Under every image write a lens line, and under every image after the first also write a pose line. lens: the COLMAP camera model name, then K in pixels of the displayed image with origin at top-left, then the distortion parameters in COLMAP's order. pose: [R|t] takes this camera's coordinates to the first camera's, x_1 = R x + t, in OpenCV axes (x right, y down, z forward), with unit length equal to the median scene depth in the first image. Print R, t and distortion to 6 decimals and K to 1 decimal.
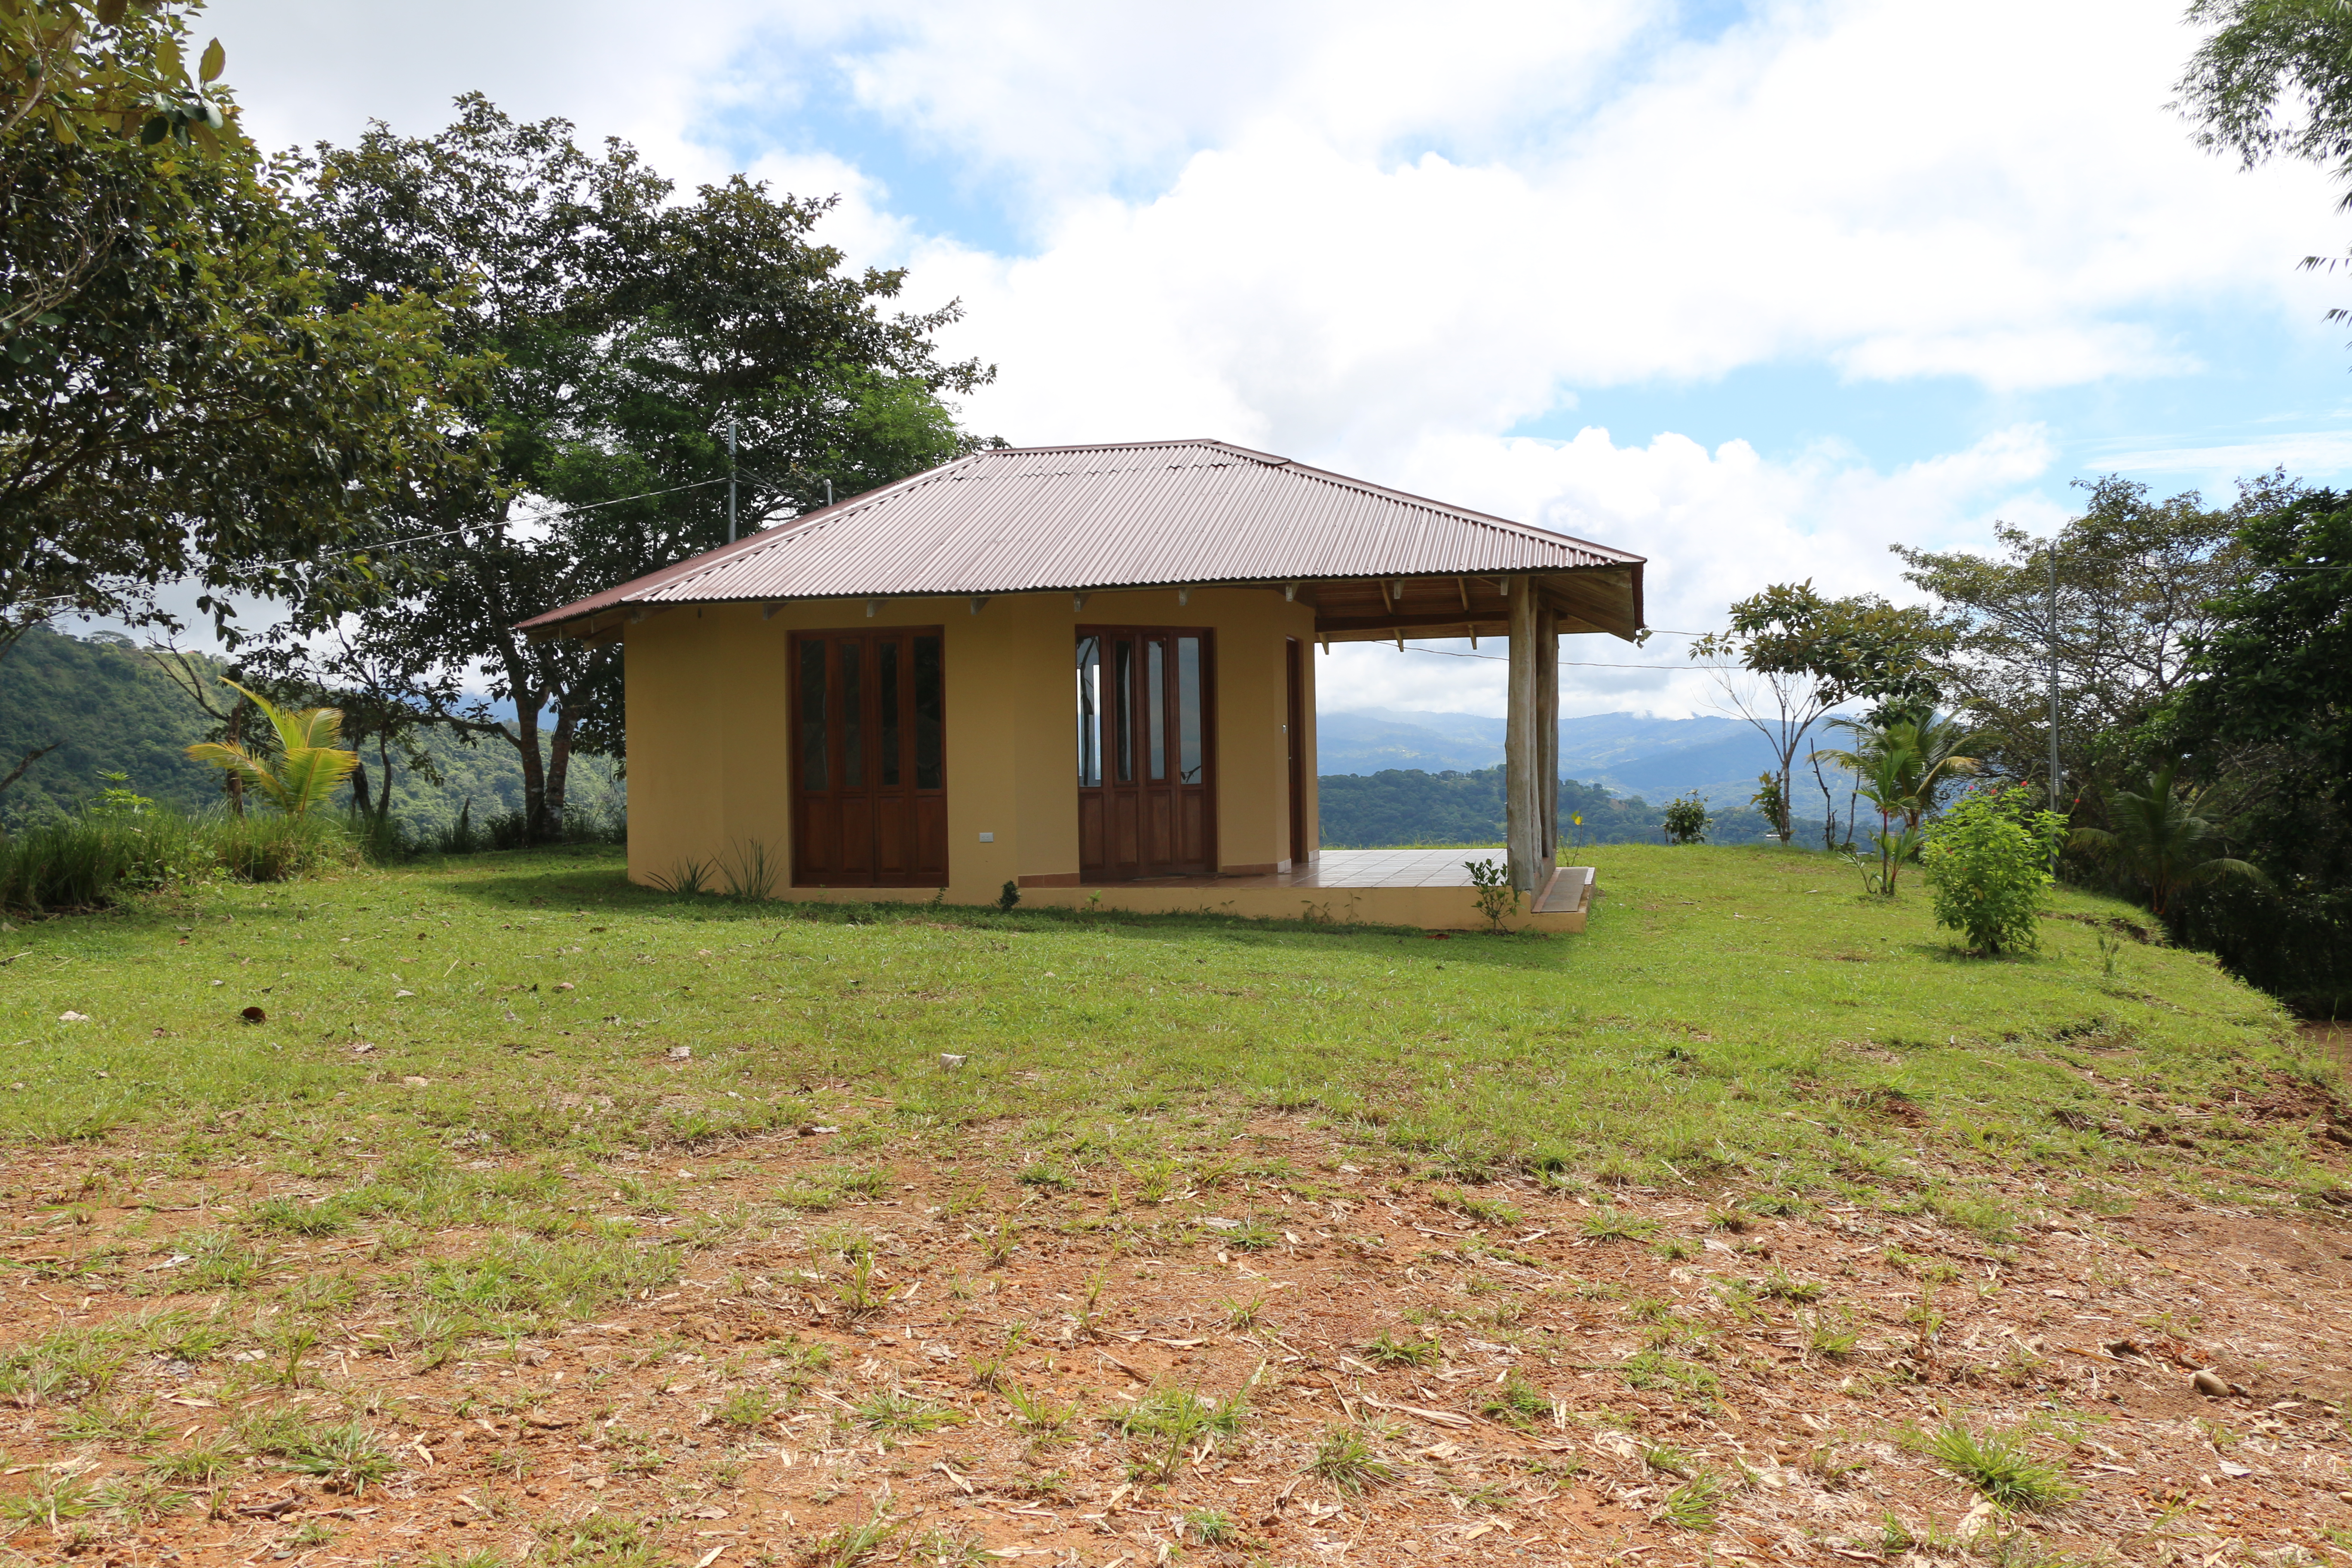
lens RADIAL K [[2099.2, 0, 1176.0], [0, 2099.2, 784.0], [0, 0, 1]] dist [-0.116005, 0.000559]
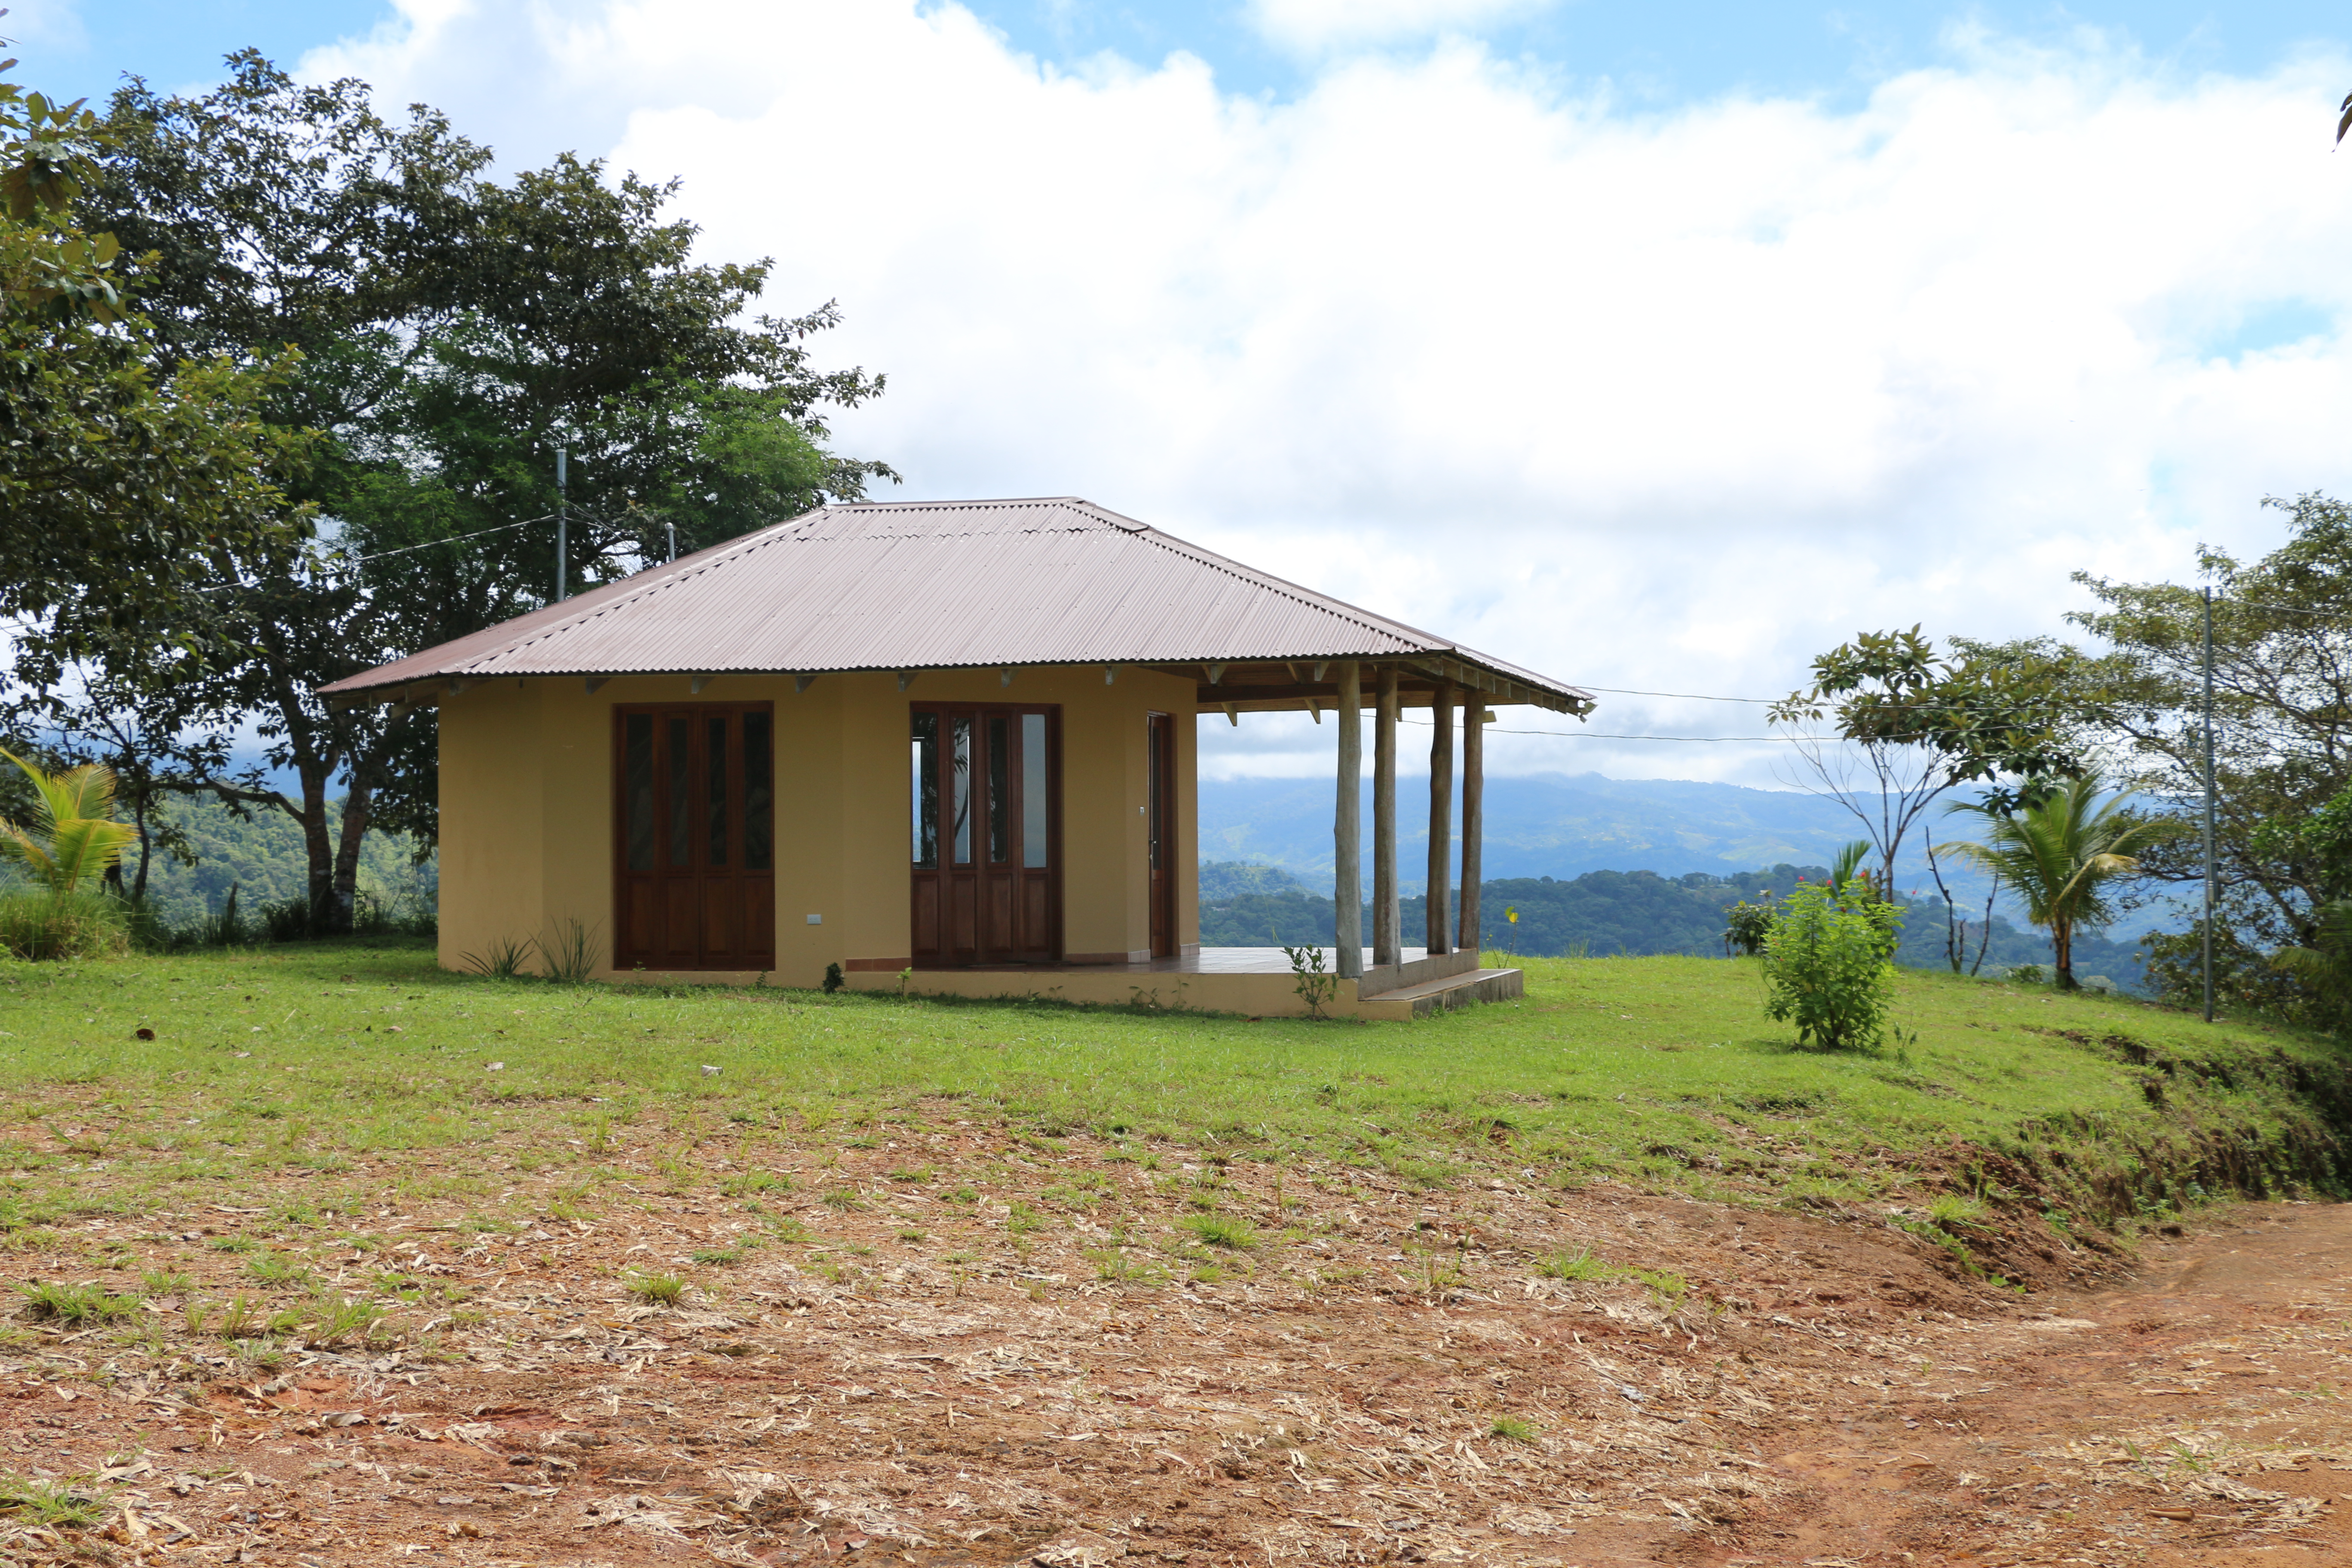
lens RADIAL K [[3175.1, 0, 1137.5], [0, 3175.1, 817.0], [0, 0, 1]] dist [0.121750, -0.015815]
pose [[0.999336, 0.010192, -0.034985, 0.071182], [-0.010962, 0.999700, -0.021902, 0.005520], [0.034752, 0.022271, 0.999148, -0.303228]]
